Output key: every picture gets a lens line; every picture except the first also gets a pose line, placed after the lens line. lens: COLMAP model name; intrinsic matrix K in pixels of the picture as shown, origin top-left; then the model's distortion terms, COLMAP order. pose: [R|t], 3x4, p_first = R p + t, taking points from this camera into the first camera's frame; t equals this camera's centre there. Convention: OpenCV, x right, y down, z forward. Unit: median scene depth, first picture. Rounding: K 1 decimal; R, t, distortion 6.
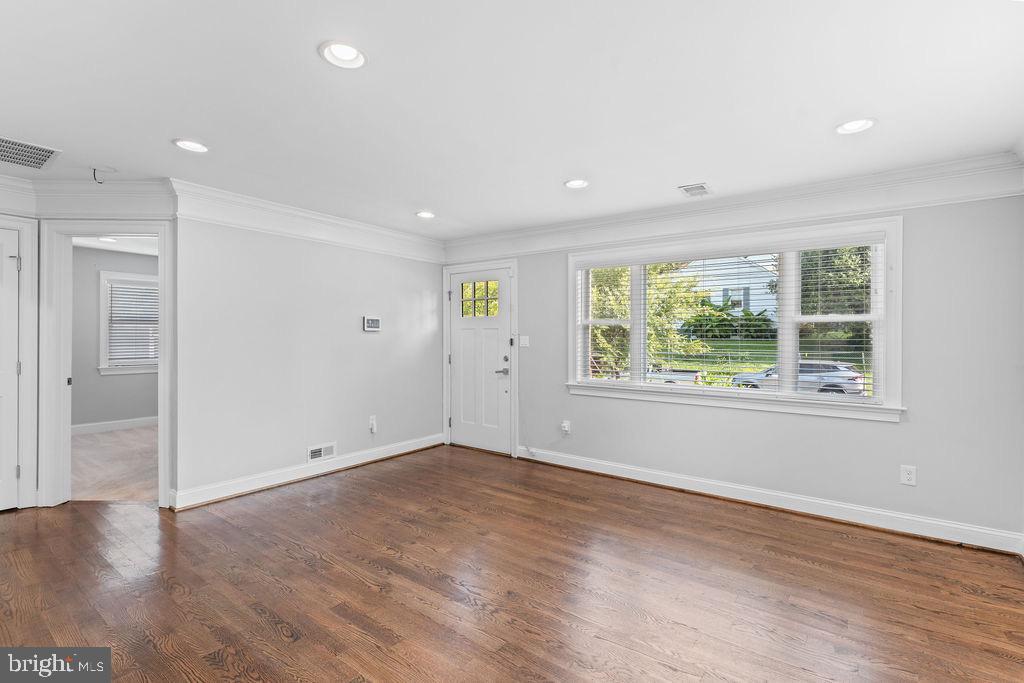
lens RADIAL K [[471.5, 0, 524.3], [0, 471.5, 338.6], [0, 0, 1]] dist [-0.000349, -0.000008]
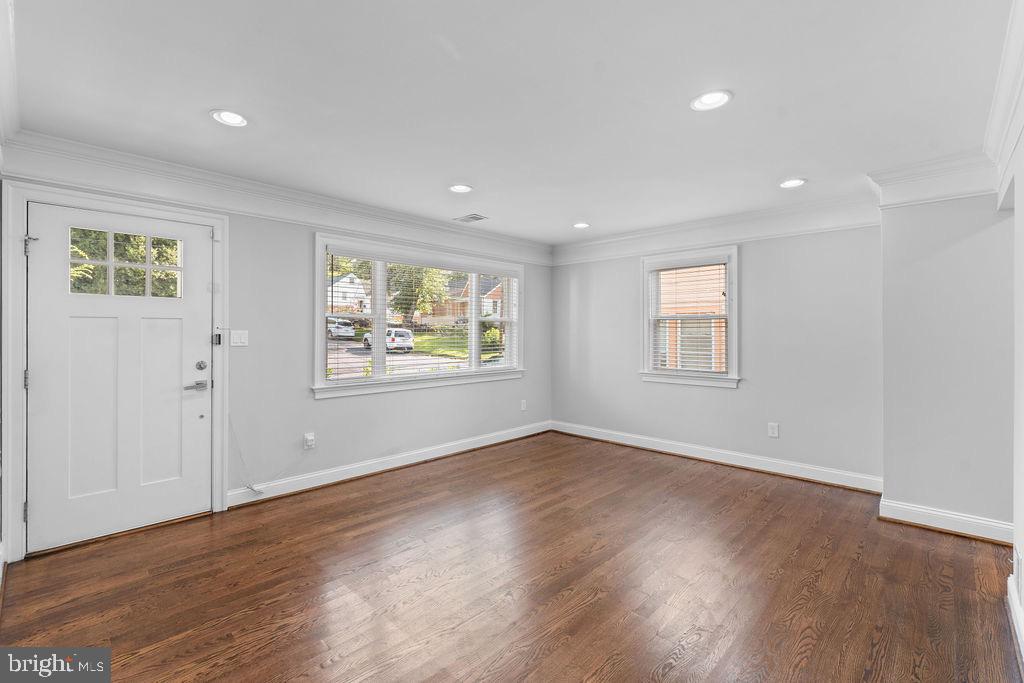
lens RADIAL K [[459.1, 0, 498.1], [0, 459.1, 330.3], [0, 0, 1]] dist [0.000445, 0.000089]
pose [[0.145853, -0.001843, 0.989305, -0.722500], [0.002262, 0.999996, 0.001530, -0.006880], [-0.989304, 0.002014, 0.145856, 0.609252]]
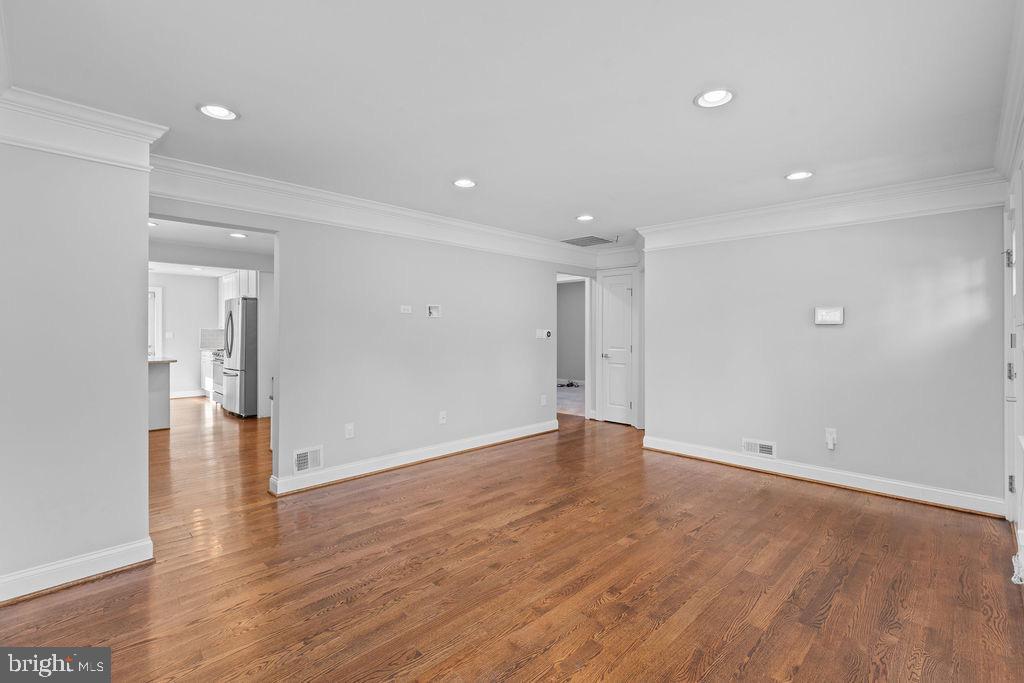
lens RADIAL K [[459.1, 0, 498.1], [0, 459.1, 330.3], [0, 0, 1]] dist [0.000445, 0.000089]
pose [[-0.168420, -0.006376, -0.985695, 0.640324], [-0.005958, 0.999967, -0.005450, 0.001462], [0.985697, 0.004955, -0.168453, 0.645492]]
